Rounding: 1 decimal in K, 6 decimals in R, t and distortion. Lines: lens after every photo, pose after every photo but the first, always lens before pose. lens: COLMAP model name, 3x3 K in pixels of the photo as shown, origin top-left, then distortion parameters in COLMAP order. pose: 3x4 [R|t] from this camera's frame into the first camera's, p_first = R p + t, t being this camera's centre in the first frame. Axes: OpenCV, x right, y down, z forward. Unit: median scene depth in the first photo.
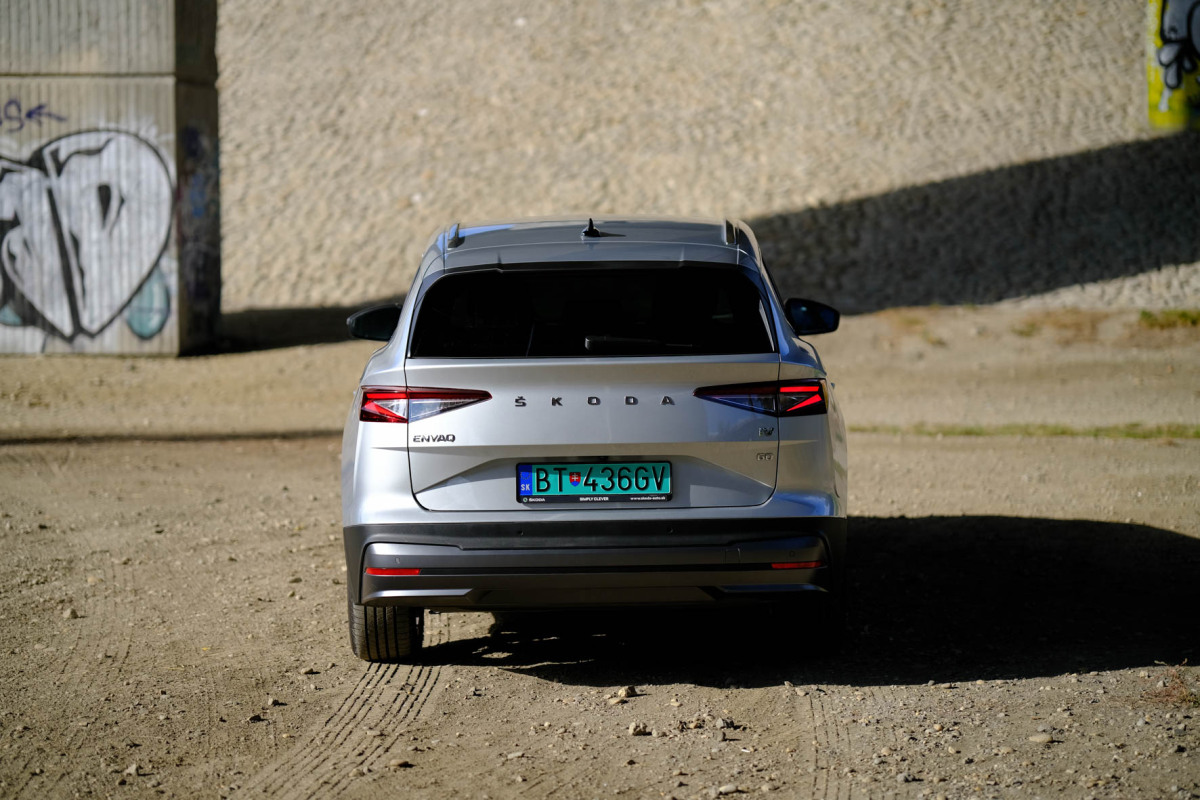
lens RADIAL K [[2776.0, 0, 597.7], [0, 2776.0, 394.7], [0, 0, 1]] dist [0.076043, 0.000000]
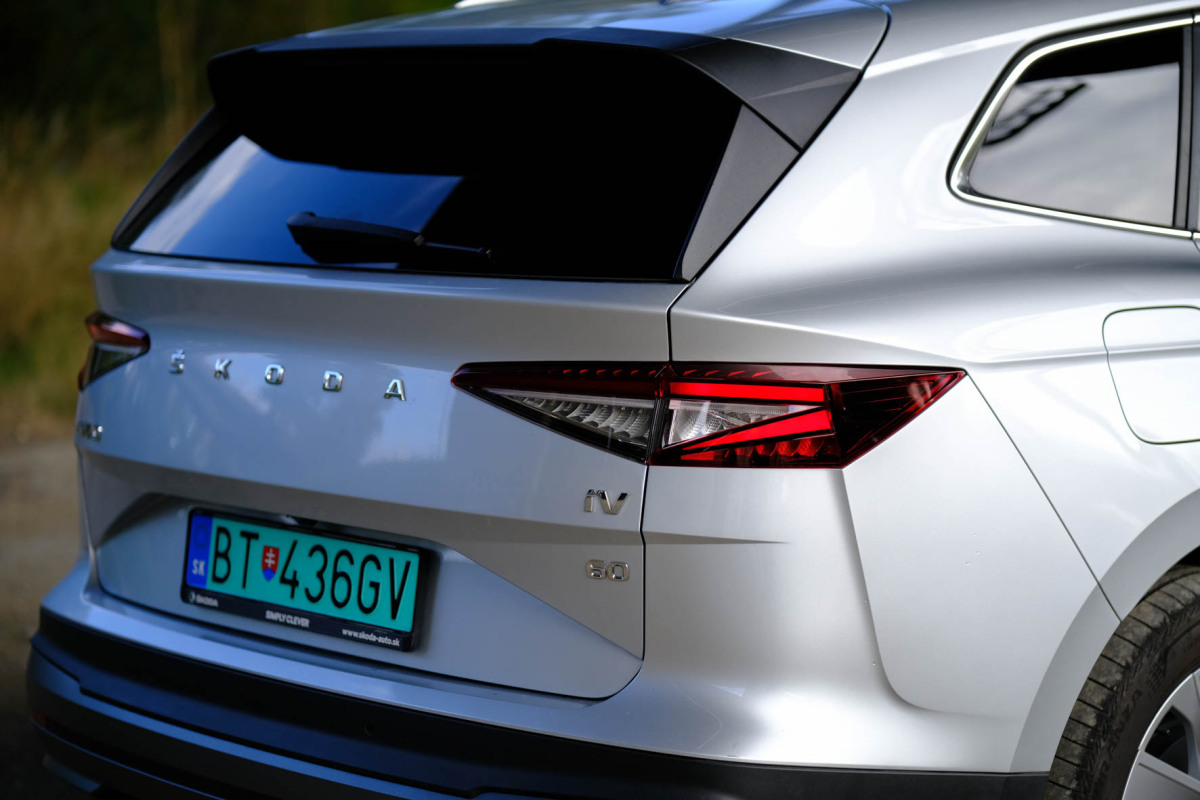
lens RADIAL K [[2776.0, 0, 597.8], [0, 2776.0, 404.7], [0, 0, 1]] dist [0.076043, 0.000000]
pose [[0.677439, 0.088718, -0.730209, 0.311598], [-0.055270, 0.996033, 0.069739, -0.023423], [0.733499, -0.006885, 0.679656, 0.730156]]
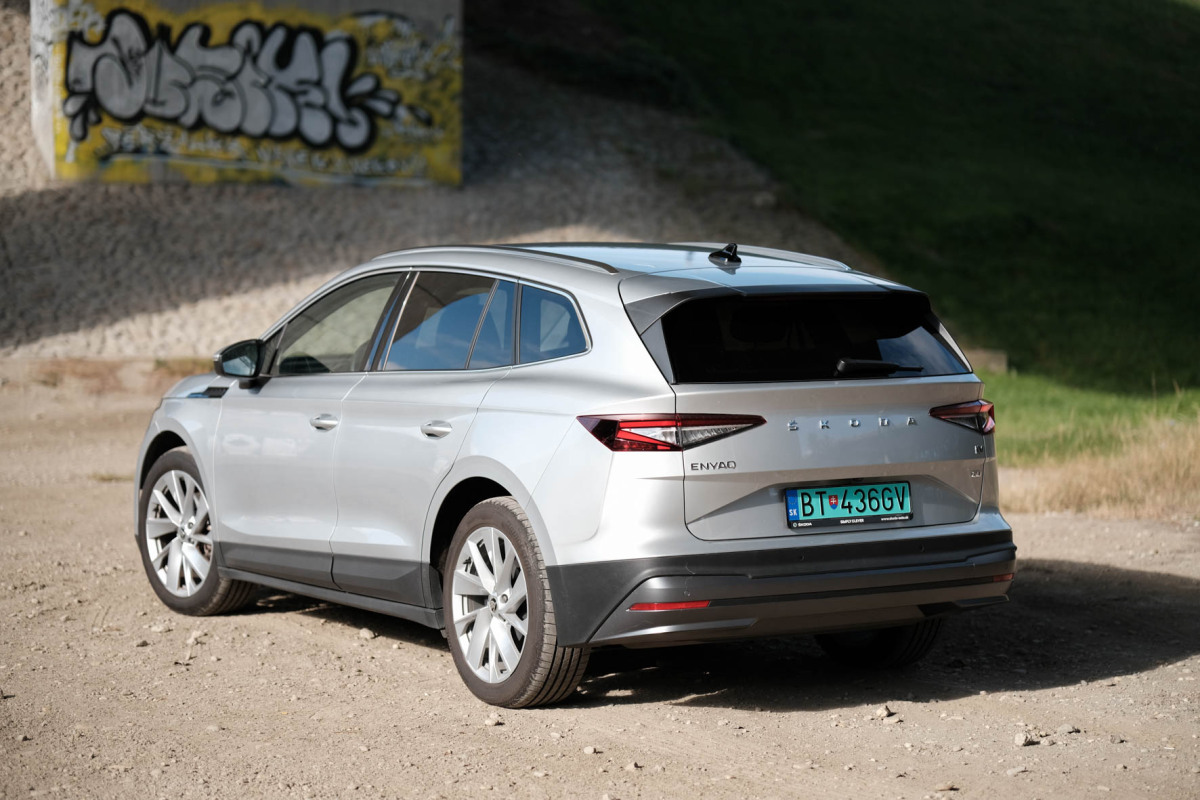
lens RADIAL K [[2776.0, 0, 593.7], [0, 2776.0, 396.7], [0, 0, 1]] dist [0.076043, 0.000000]
pose [[0.851430, -0.018844, 0.524129, -0.582975], [0.029974, 0.999469, -0.012758, 0.002628], [-0.523610, 0.026573, 0.851543, 0.187559]]
